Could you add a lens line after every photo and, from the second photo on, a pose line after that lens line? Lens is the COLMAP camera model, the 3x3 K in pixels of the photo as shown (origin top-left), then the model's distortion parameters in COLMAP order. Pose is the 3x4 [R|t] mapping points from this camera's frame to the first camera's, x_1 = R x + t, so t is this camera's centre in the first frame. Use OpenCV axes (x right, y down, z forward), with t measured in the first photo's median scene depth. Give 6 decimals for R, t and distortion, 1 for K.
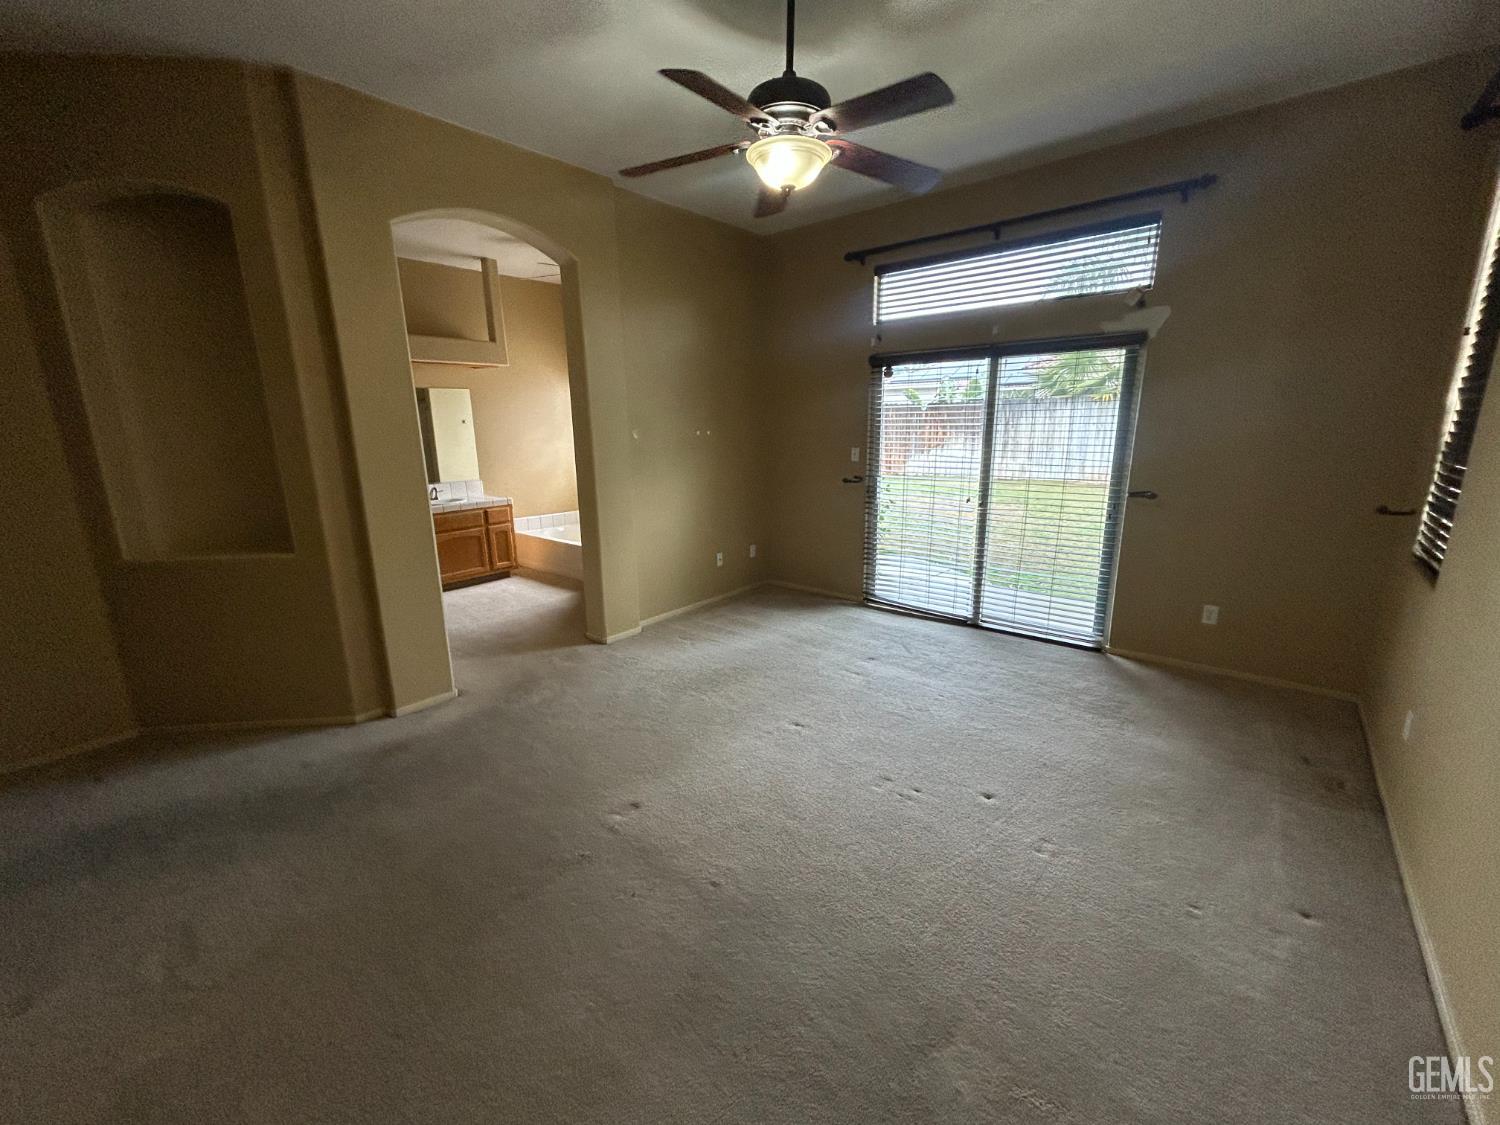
lens RADIAL K [[602.7, 0, 746.0], [0, 602.7, 559.7], [0, 0, 1]] dist [-0.005483, 0.003226]
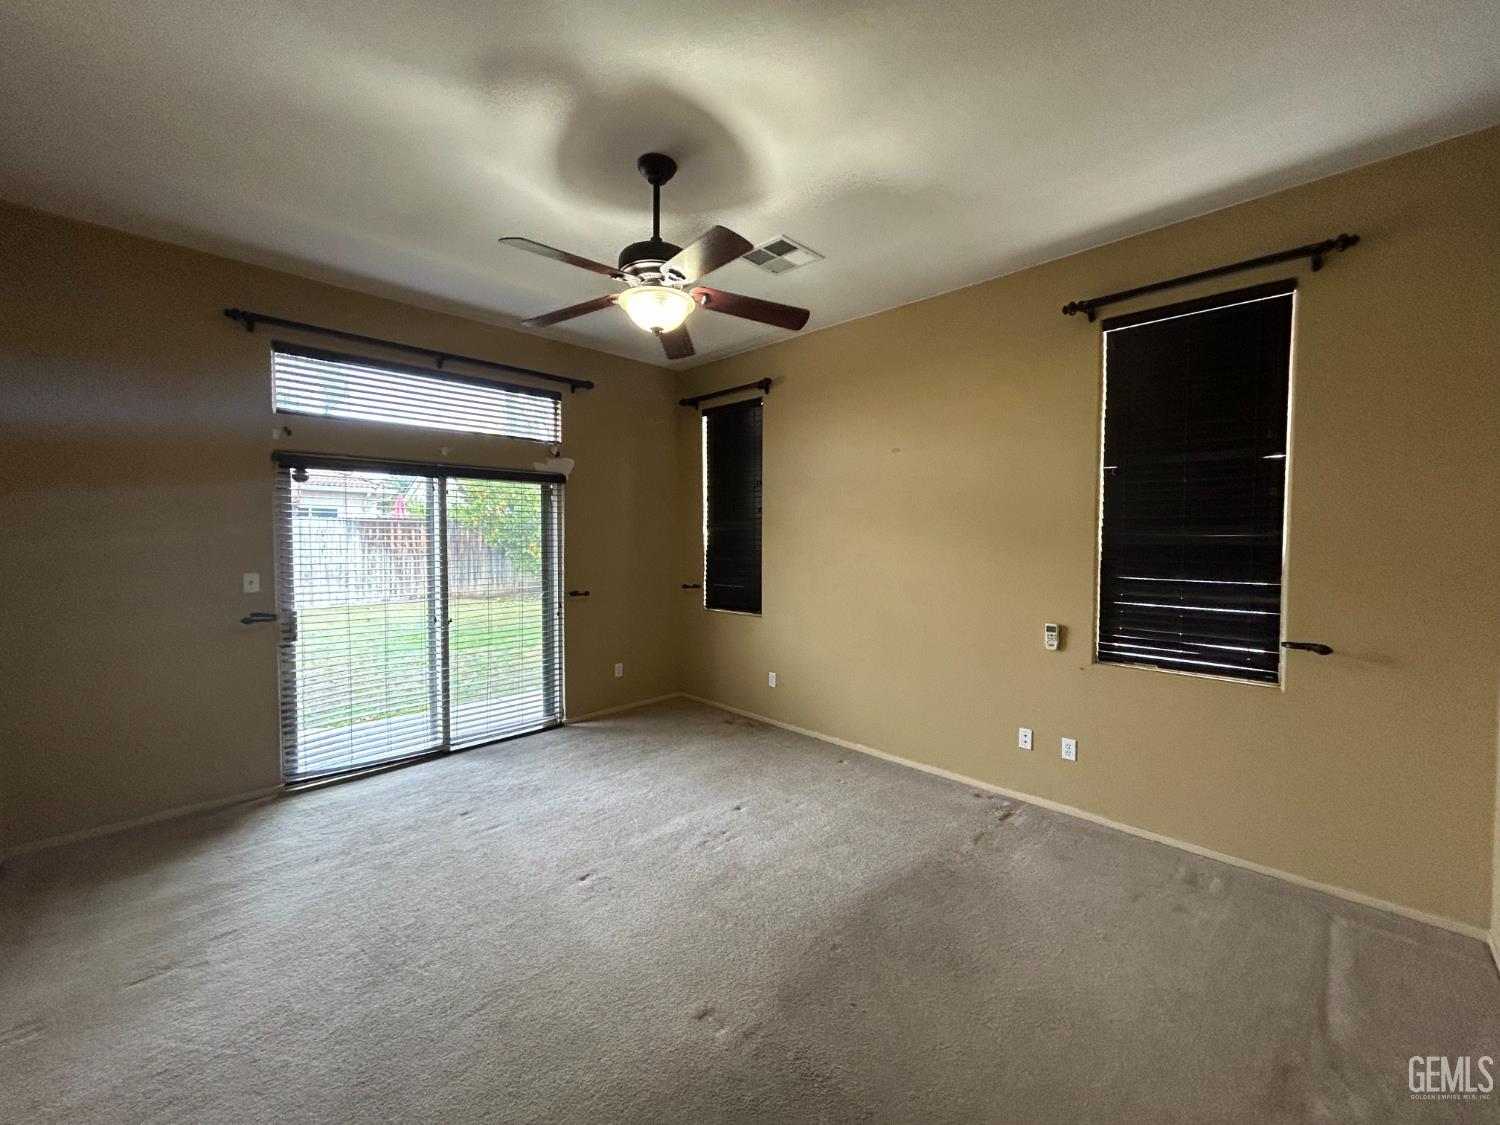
lens RADIAL K [[602.4, 0, 752.4], [0, 602.4, 558.4], [0, 0, 1]] dist [0.000422, 0.000169]
pose [[0.074628, -0.021490, 0.996980, -0.553106], [0.221034, 0.975256, 0.004477, -0.091037], [-0.972407, 0.220032, 0.077532, 0.440422]]
